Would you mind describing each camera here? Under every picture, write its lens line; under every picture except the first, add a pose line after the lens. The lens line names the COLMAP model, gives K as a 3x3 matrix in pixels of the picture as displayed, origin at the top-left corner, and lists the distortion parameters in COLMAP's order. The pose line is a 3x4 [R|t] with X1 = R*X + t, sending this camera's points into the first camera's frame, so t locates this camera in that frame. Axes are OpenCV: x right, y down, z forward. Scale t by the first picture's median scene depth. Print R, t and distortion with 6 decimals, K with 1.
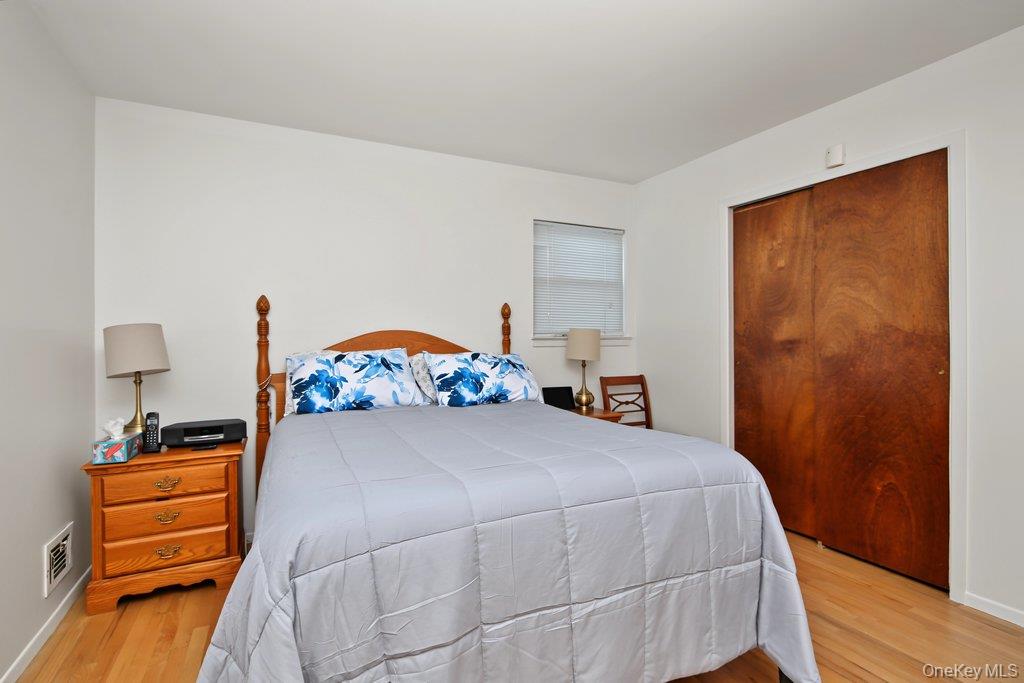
lens RADIAL K [[480.9, 0, 502.9], [0, 480.9, 347.9], [0, 0, 1]] dist [0.000992, -0.000011]
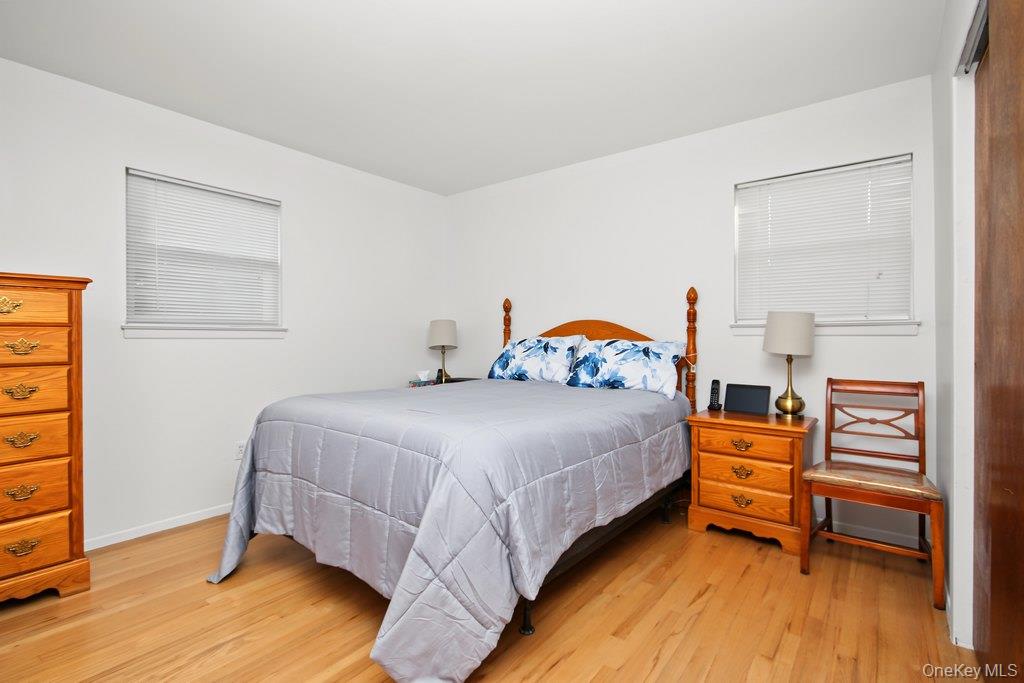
lens RADIAL K [[480.9, 0, 502.8], [0, 480.9, 333.6], [0, 0, 1]] dist [0.000992, -0.000011]
pose [[0.443494, 0.007983, -0.896242, 0.652642], [-0.007152, 0.999960, 0.005368, -0.006759], [0.896249, 0.004029, 0.443534, 0.258513]]
